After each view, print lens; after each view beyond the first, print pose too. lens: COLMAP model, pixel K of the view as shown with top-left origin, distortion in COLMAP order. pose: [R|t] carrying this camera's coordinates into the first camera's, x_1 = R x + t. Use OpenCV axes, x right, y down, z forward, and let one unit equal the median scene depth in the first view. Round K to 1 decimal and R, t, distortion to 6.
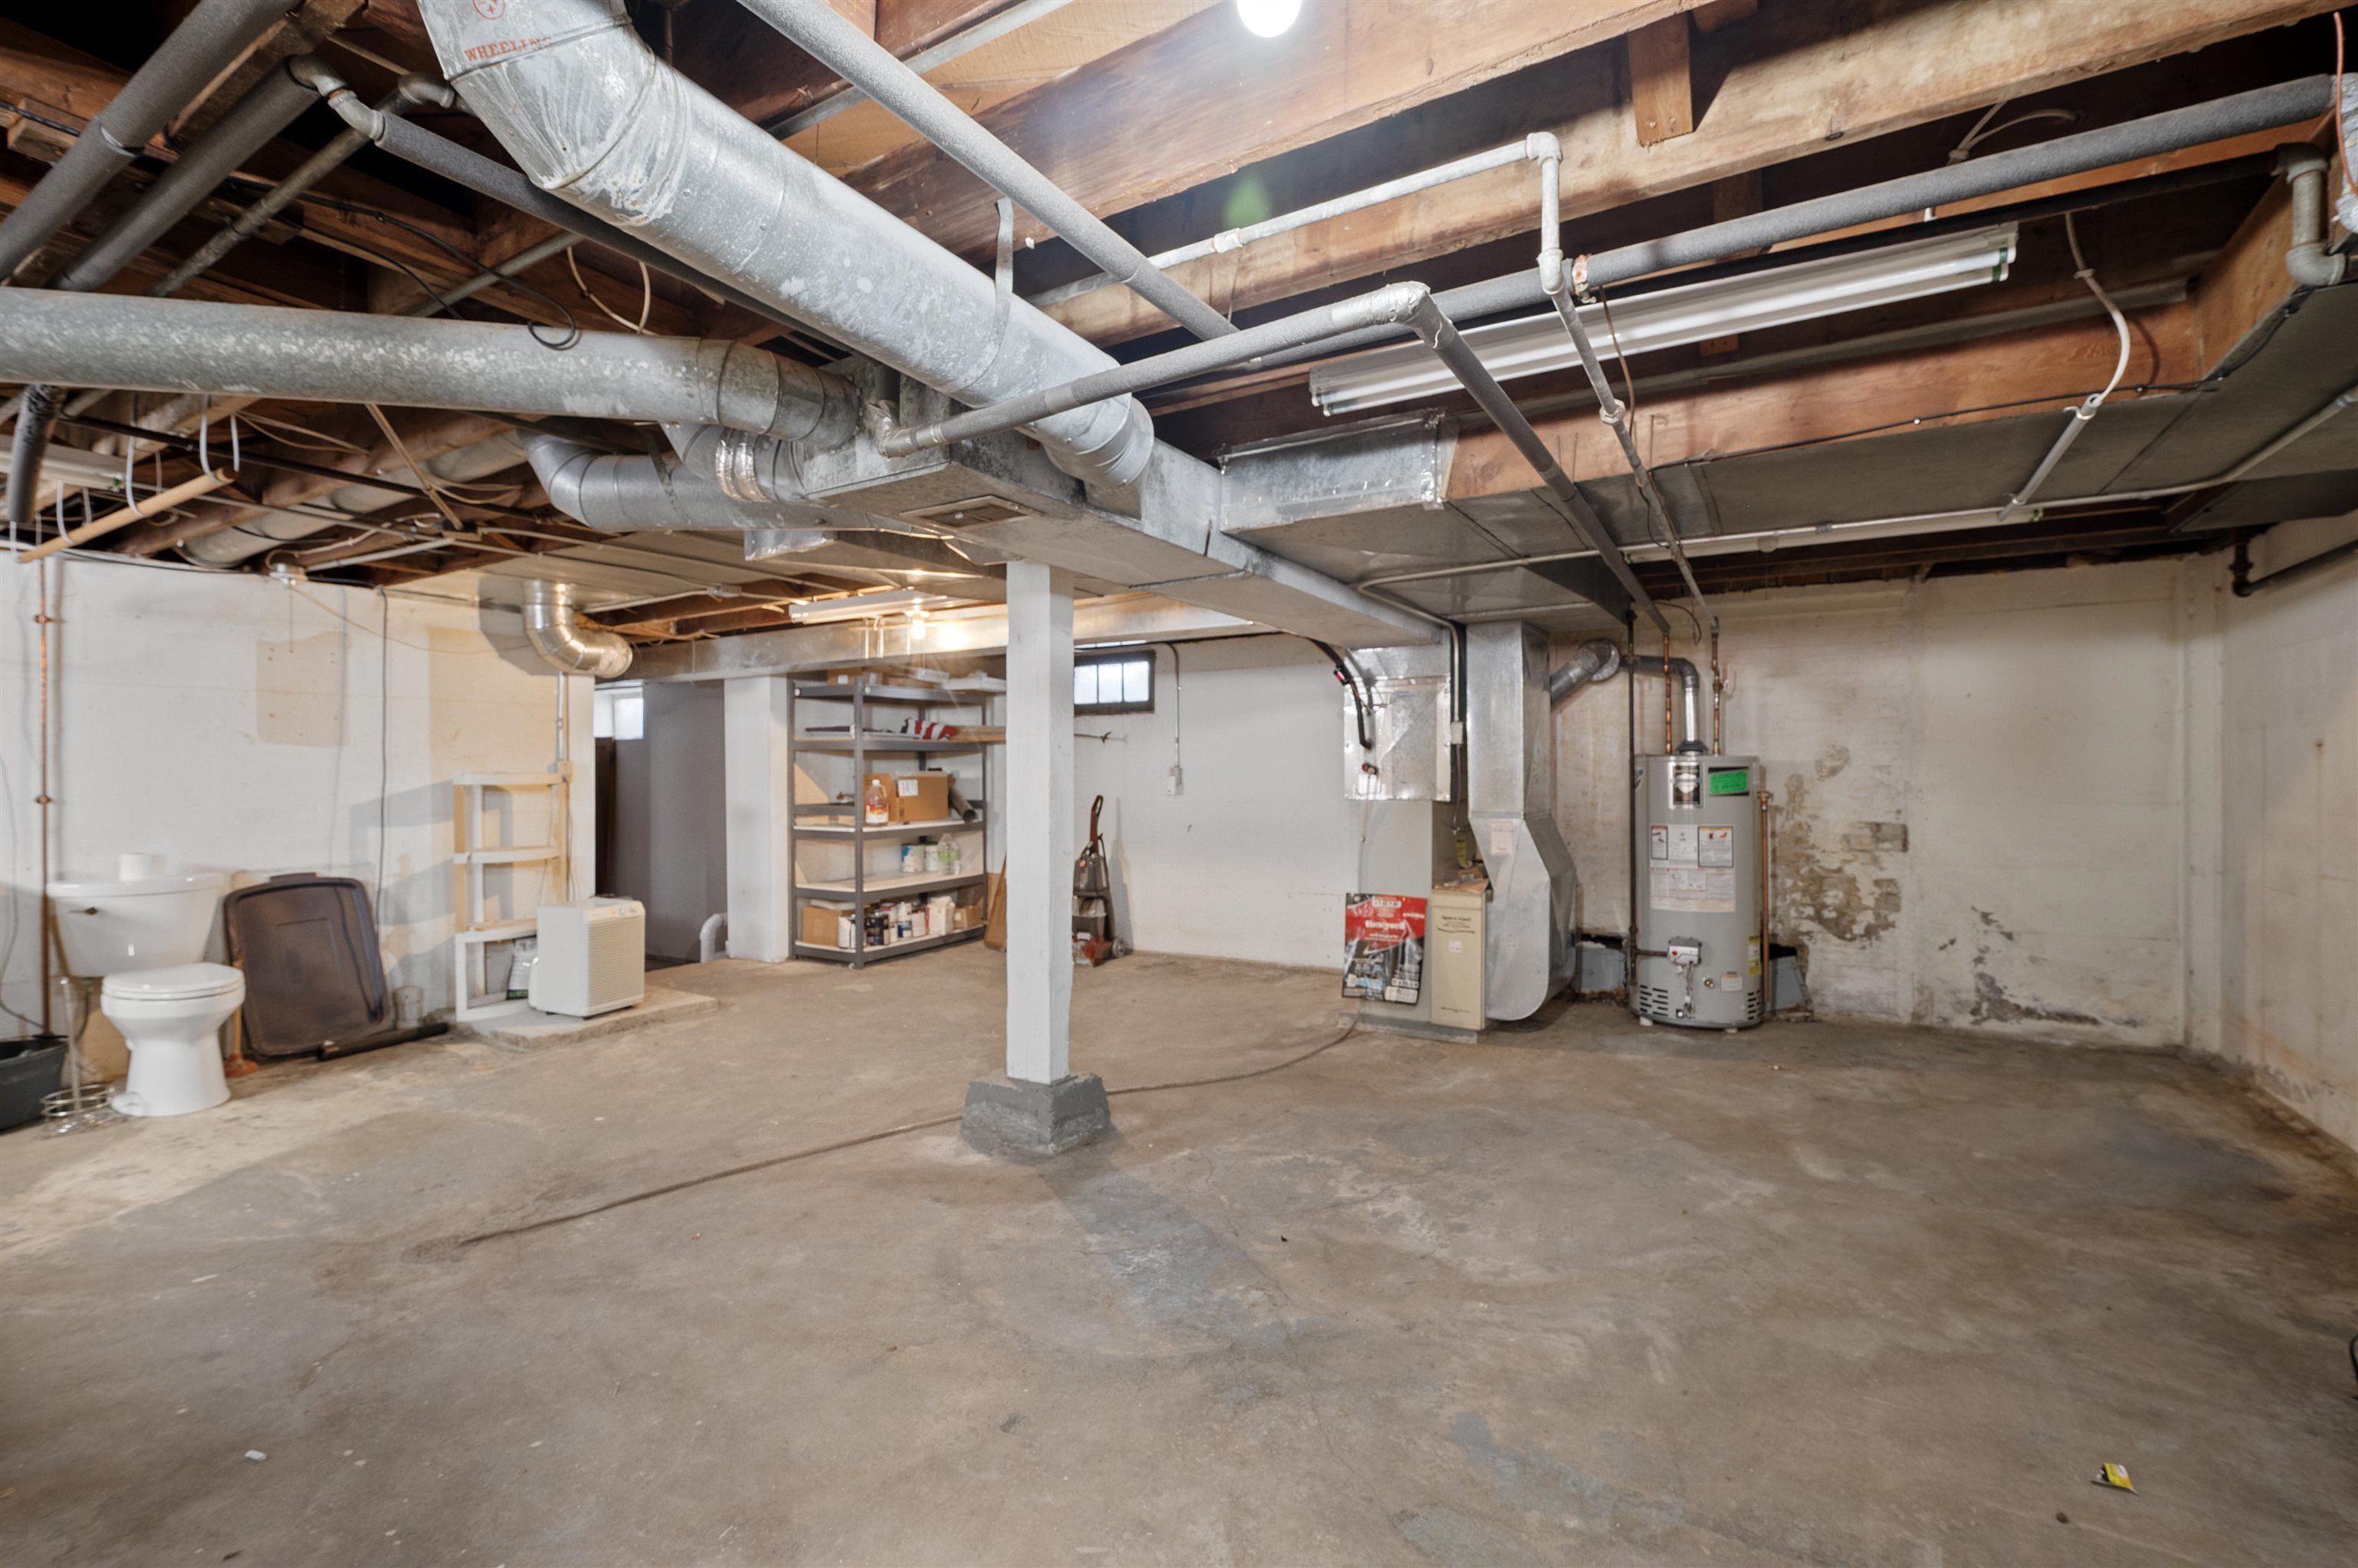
lens RADIAL K [[1023.3, 0, 1194.7], [0, 1023.3, 786.5], [0, 0, 1]] dist [0.000514, -0.000071]
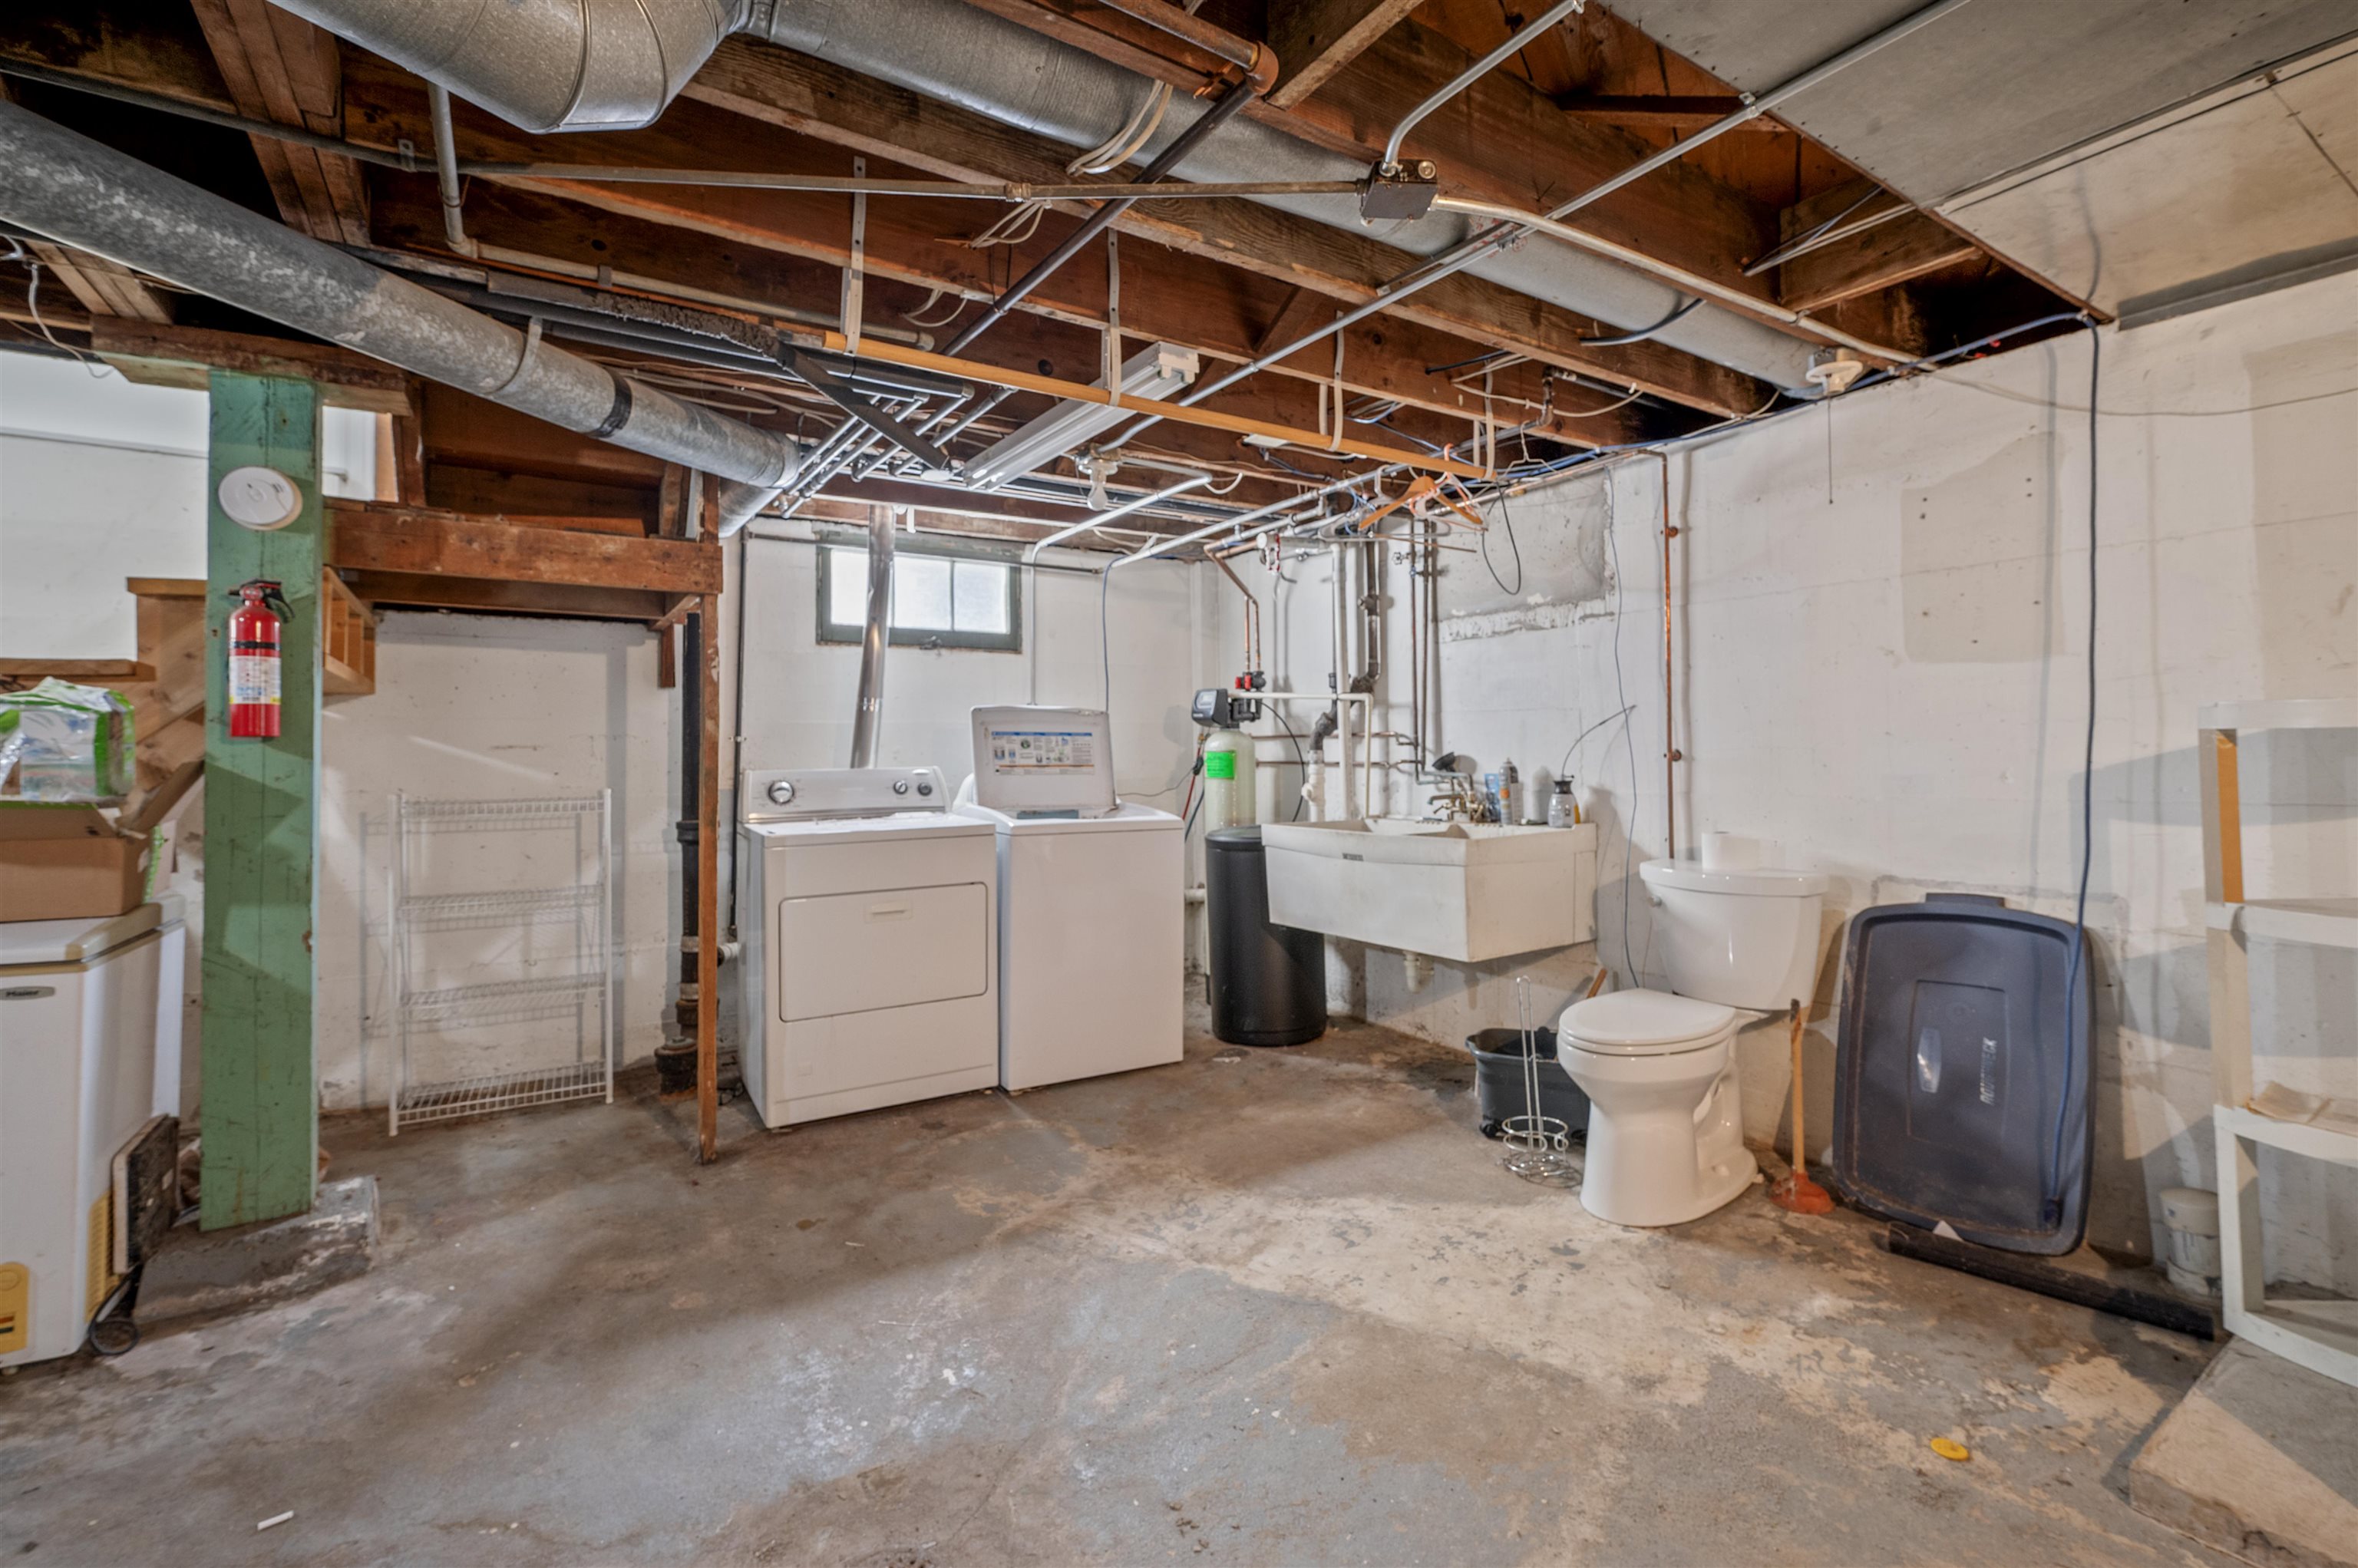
lens RADIAL K [[1027.8, 0, 1181.4], [0, 1027.8, 733.3], [0, 0, 1]] dist [0.000826, 0.000100]
pose [[-0.439026, -0.008013, -0.898439, -0.226176], [0.006084, 0.999911, -0.011890, 0.002656], [0.898454, -0.010686, -0.438938, 0.997129]]
